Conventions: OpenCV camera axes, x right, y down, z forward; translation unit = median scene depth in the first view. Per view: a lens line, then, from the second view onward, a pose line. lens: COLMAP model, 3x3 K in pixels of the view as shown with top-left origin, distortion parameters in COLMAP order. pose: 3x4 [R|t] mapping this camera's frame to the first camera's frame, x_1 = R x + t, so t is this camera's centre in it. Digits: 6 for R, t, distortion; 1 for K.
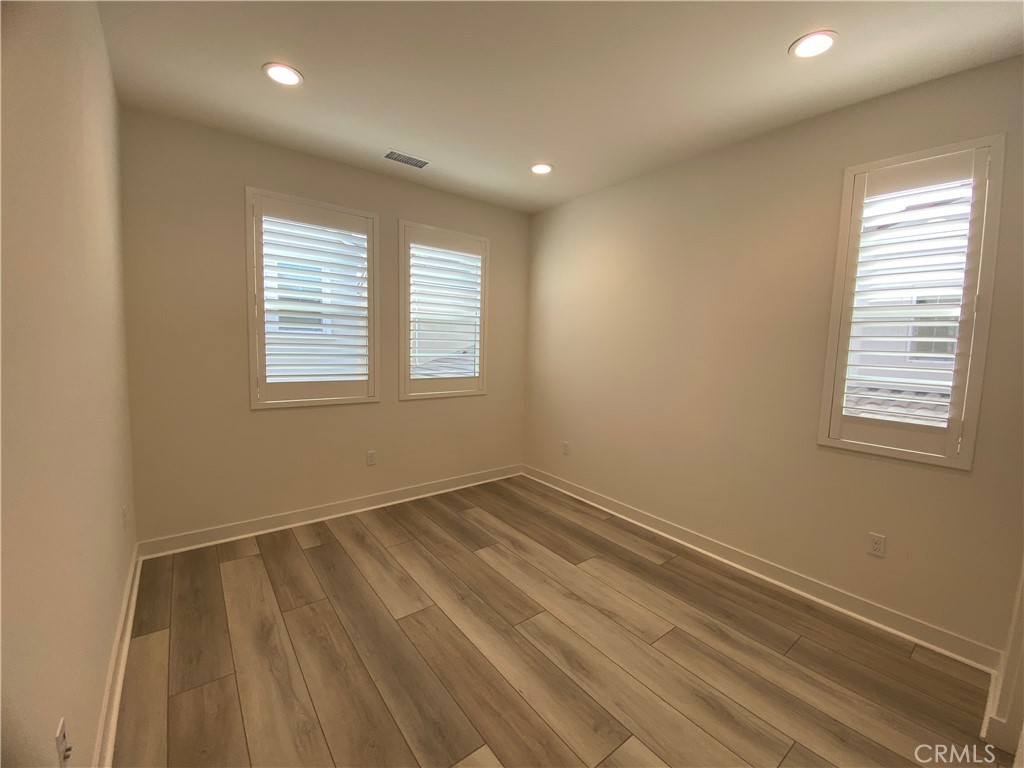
lens RADIAL K [[407.0, 0, 512.0], [0, 407.0, 384.0], [0, 0, 1]] dist [0.008114, -0.000093]
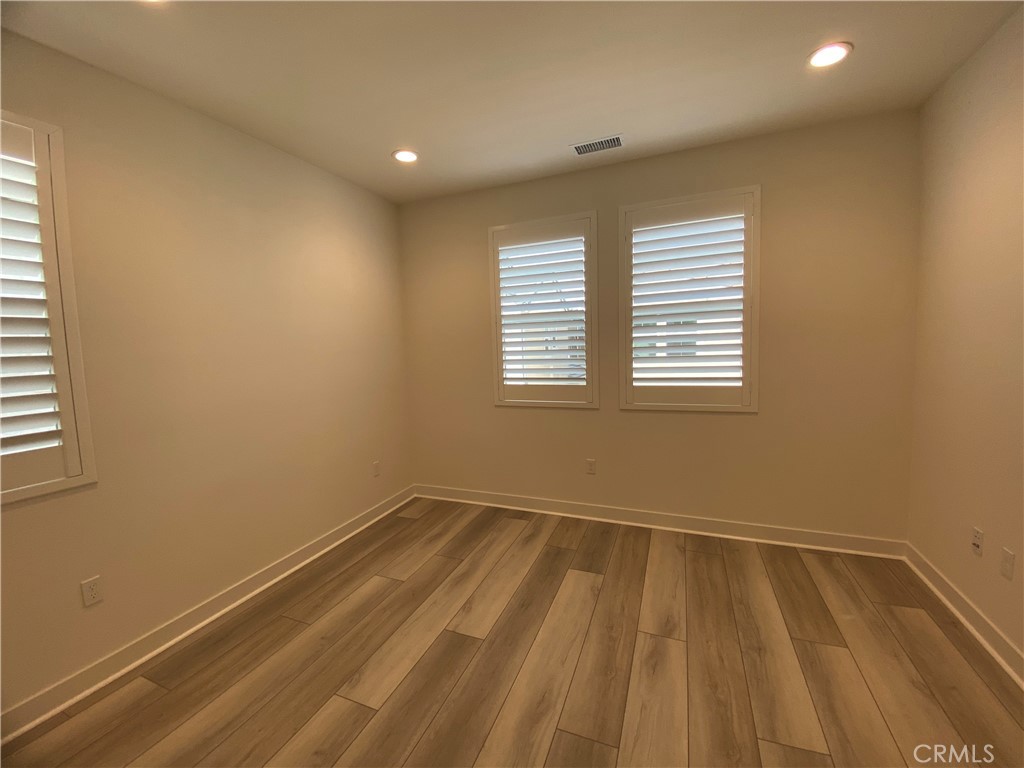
lens RADIAL K [[433.4, 0, 512.0], [0, 433.4, 384.0], [0, 0, 1]] dist [-0.001147, -0.000120]
pose [[0.462866, 0.032409, -0.885836, 0.379256], [-0.037112, 0.999164, 0.017164, -0.019523], [0.885651, 0.024930, 0.463681, 0.287092]]
